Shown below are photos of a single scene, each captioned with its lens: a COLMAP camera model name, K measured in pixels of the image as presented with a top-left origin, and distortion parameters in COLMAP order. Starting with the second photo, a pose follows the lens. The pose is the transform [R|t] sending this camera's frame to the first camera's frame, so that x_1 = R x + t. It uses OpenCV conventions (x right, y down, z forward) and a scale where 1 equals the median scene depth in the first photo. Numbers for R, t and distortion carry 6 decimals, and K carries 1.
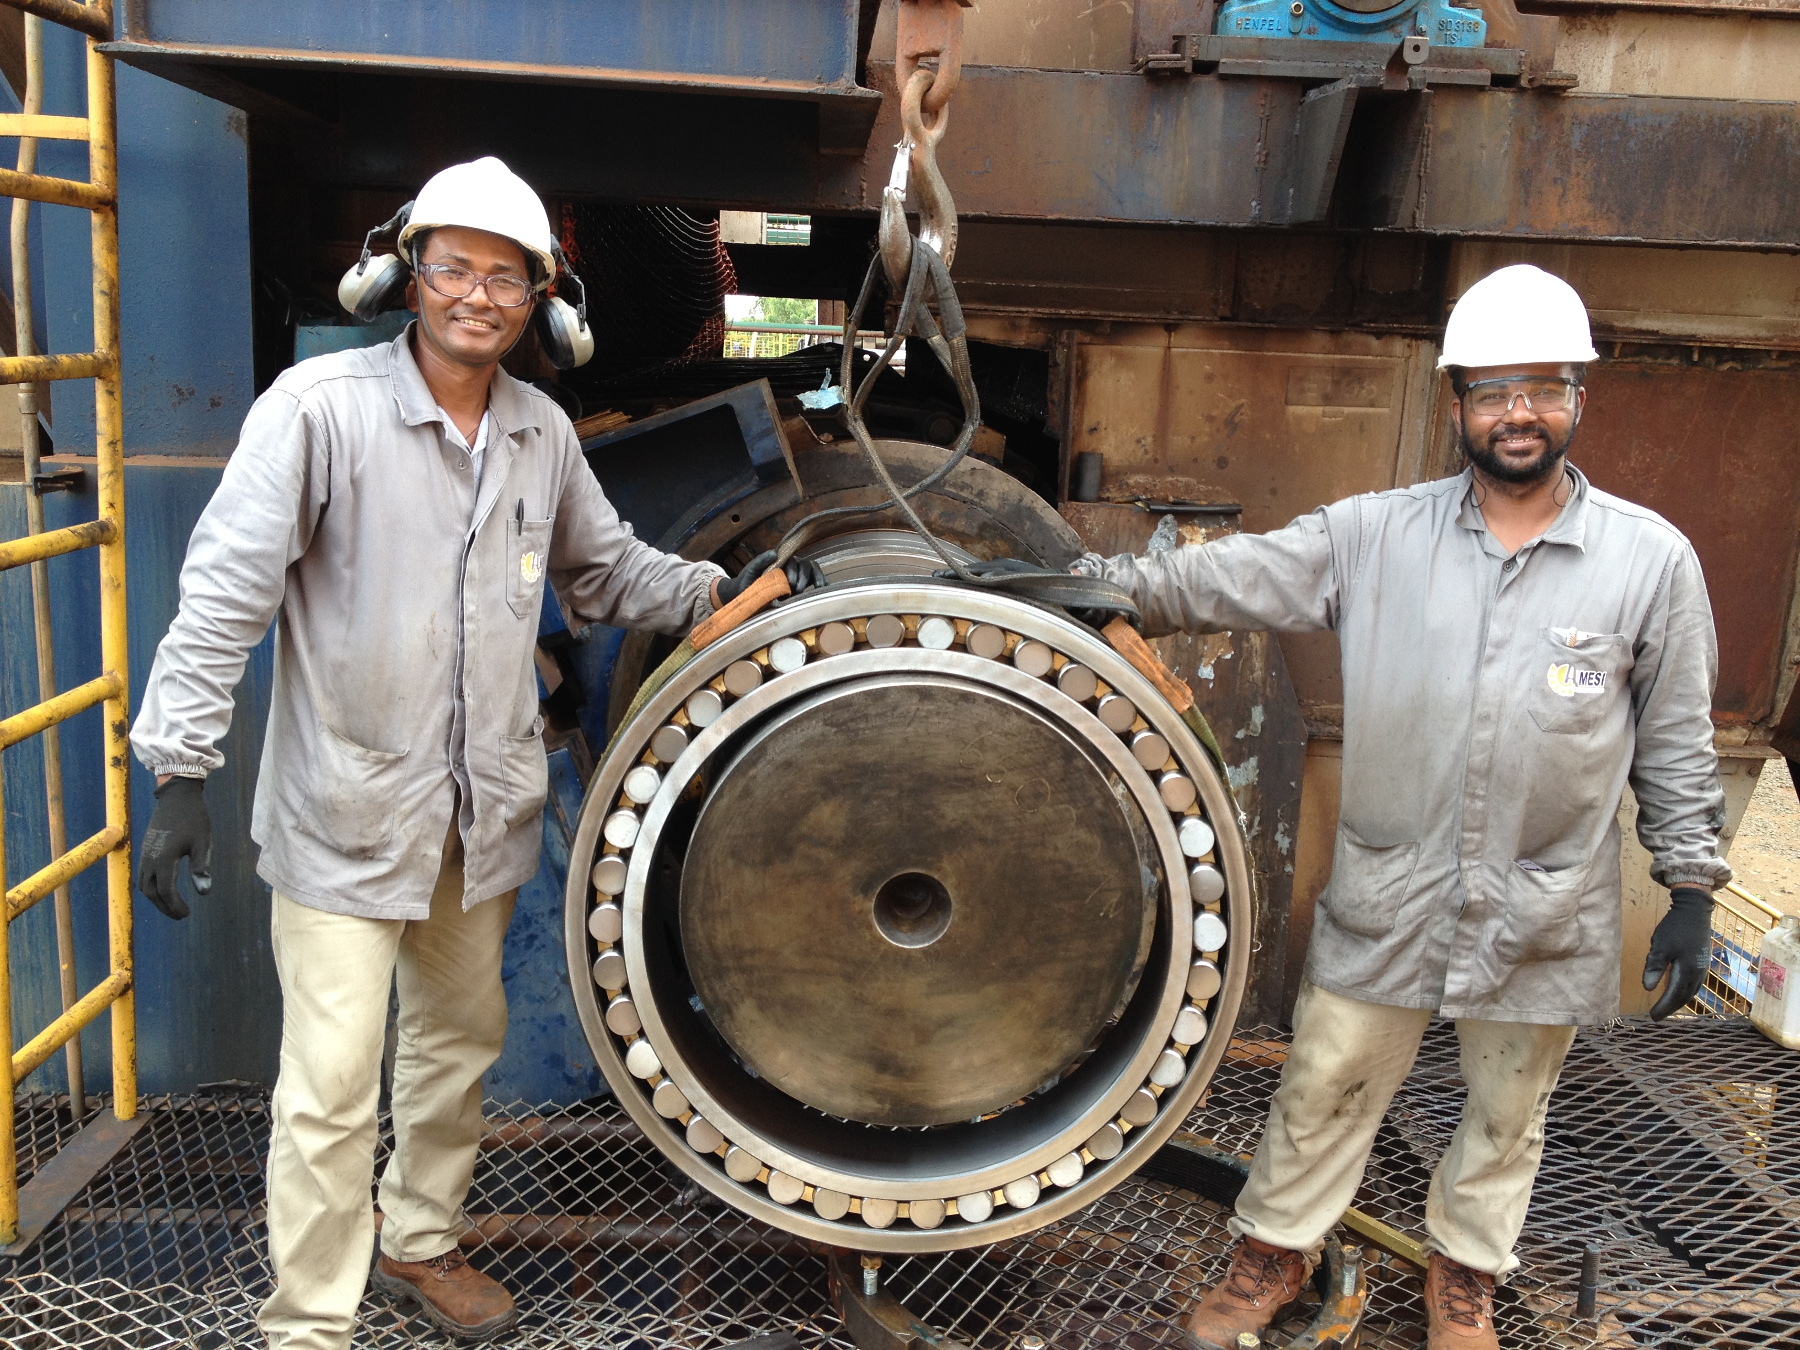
lens RADIAL K [[1840.1, 0, 899.5], [0, 1840.1, 677.4], [0, 0, 1]] dist [-0.018831, 0.000000]
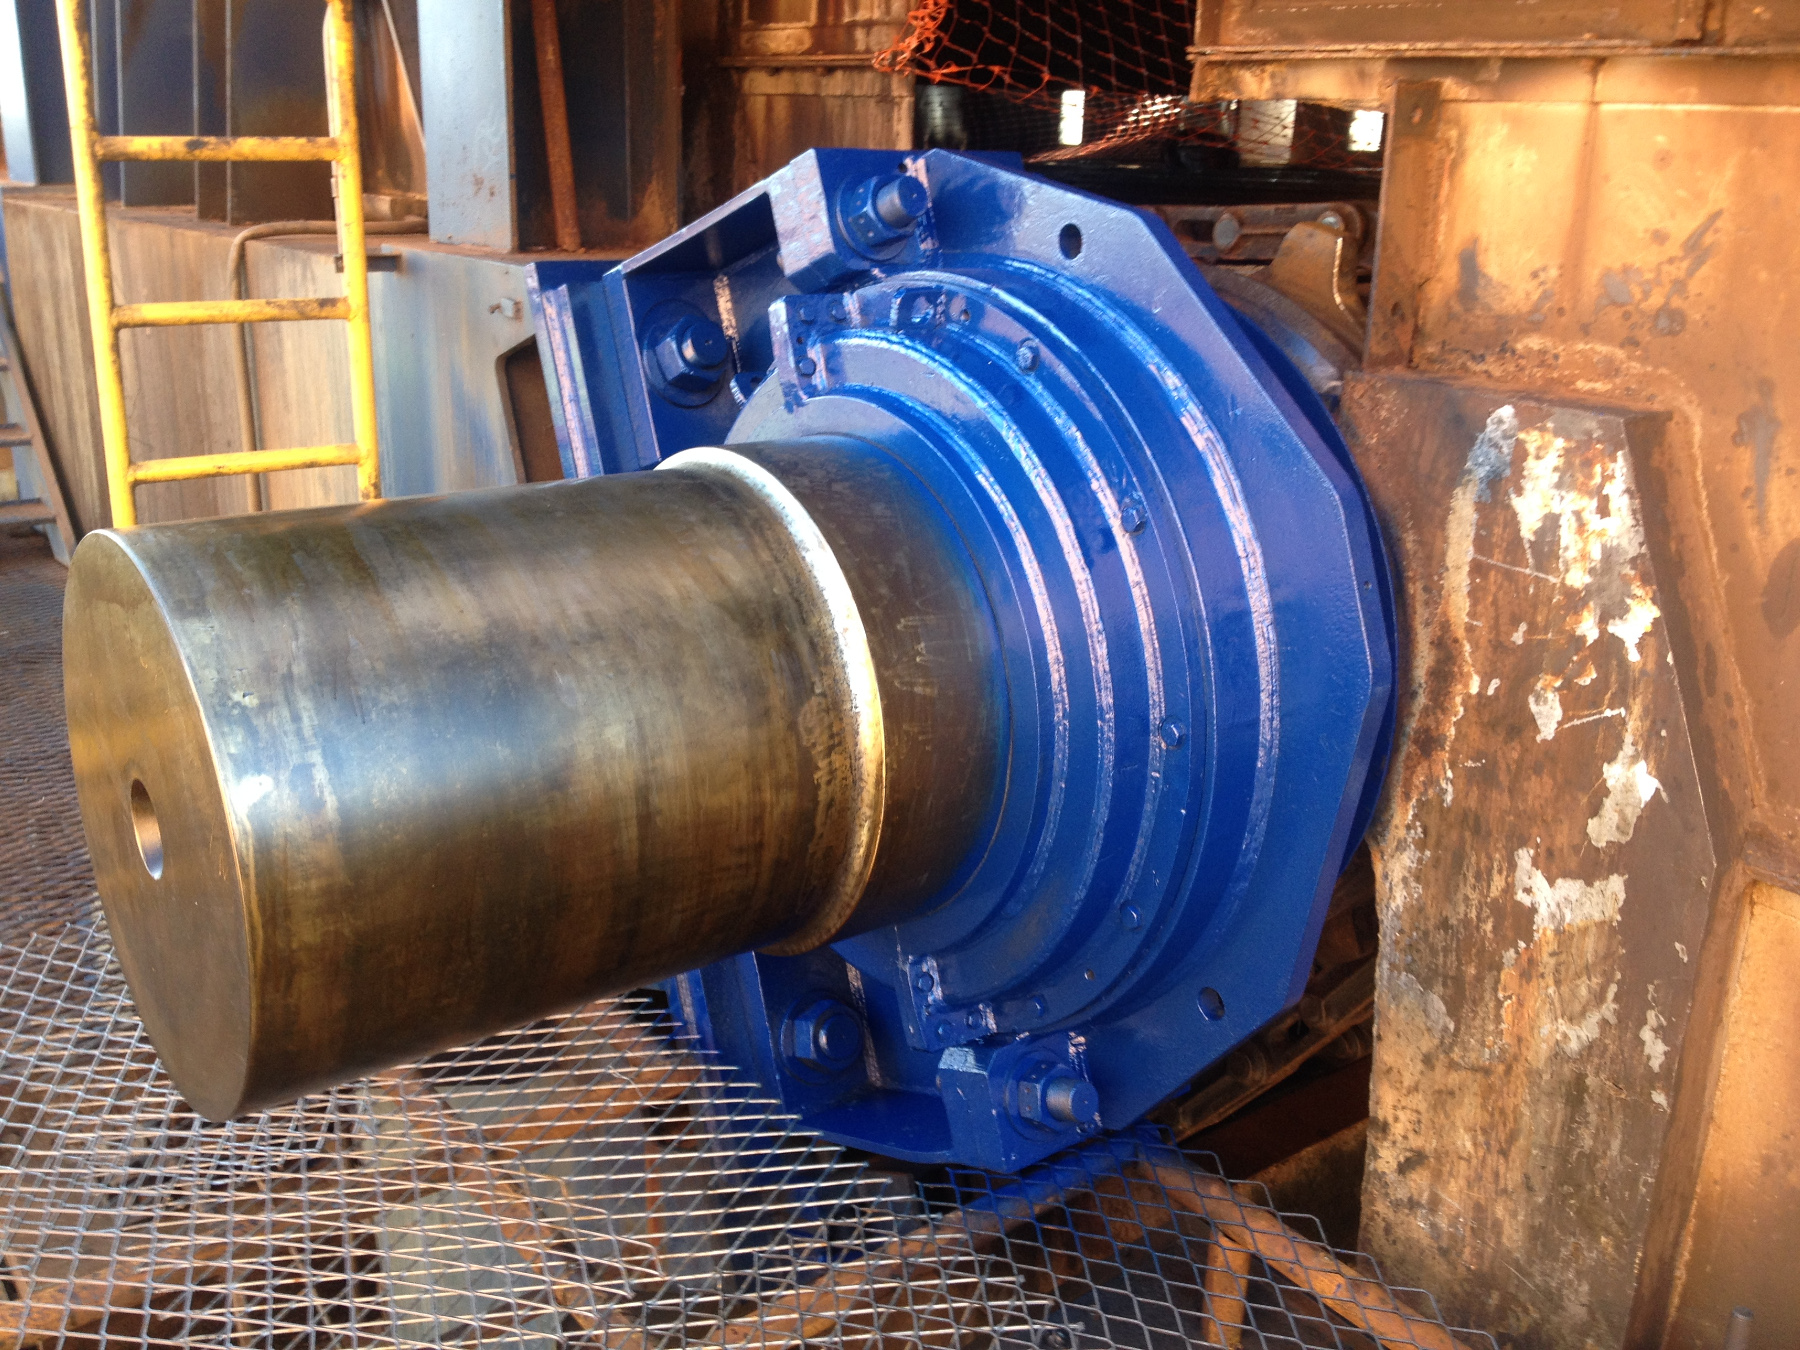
lens RADIAL K [[1840.1, 0, 899.9], [0, 1840.1, 673.4], [0, 0, 1]] dist [-0.018831, 0.000000]
pose [[0.537549, 0.215993, -0.815100, 0.512717], [-0.140793, 0.976058, 0.165793, -0.075444], [0.831395, 0.025639, 0.555089, 0.531792]]
